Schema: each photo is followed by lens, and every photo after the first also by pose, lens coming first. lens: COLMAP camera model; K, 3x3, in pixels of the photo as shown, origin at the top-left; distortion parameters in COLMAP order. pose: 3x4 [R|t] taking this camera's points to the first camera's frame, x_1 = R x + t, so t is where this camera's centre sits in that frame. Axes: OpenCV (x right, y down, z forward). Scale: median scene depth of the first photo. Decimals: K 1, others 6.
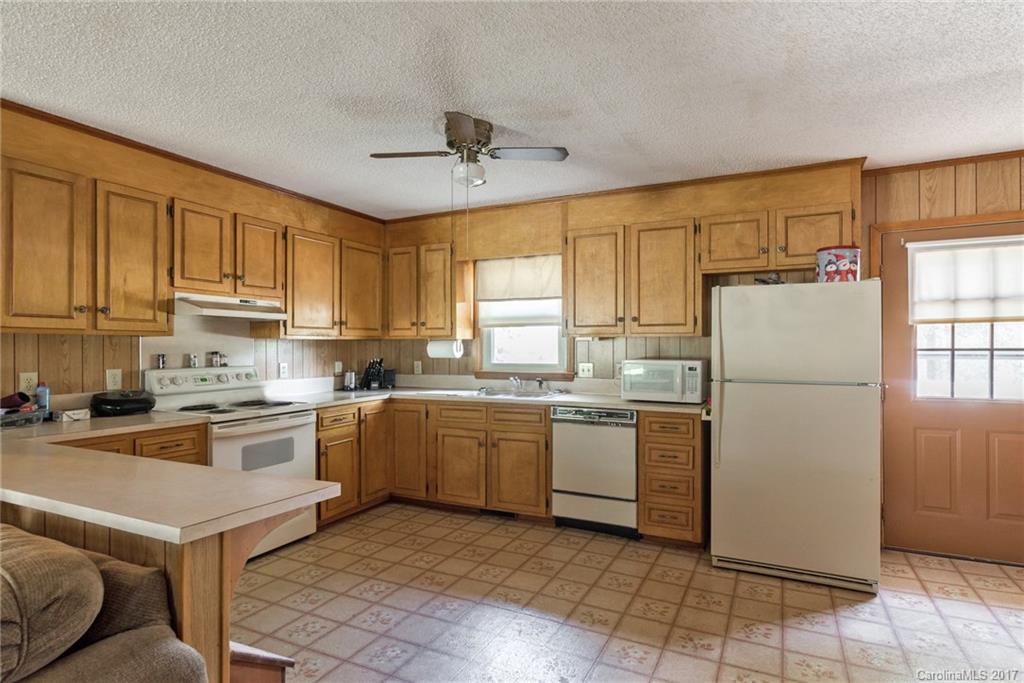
lens RADIAL K [[559.2, 0, 504.0], [0, 559.2, 334.1], [0, 0, 1]] dist [0.007146, -0.001916]
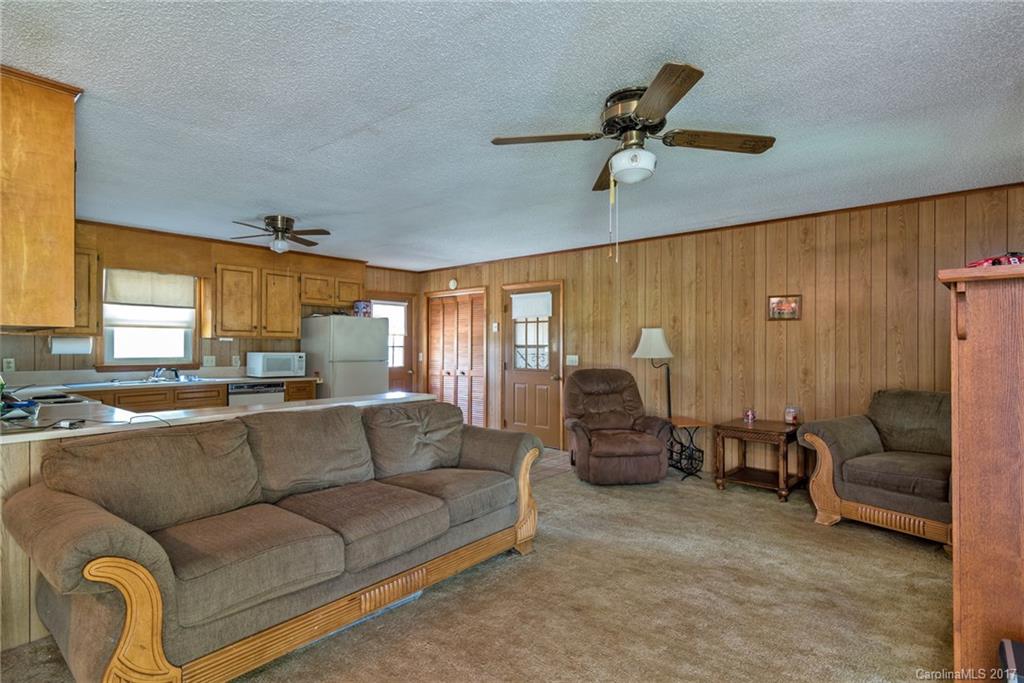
lens RADIAL K [[538.4, 0, 510.0], [0, 538.4, 347.0], [0, 0, 1]] dist [-0.000437, -0.000042]
pose [[0.250558, -0.001507, 0.968100, -1.277081], [-0.026866, 0.999603, 0.008509, -0.003722], [-0.967729, -0.028141, 0.250418, -0.100710]]
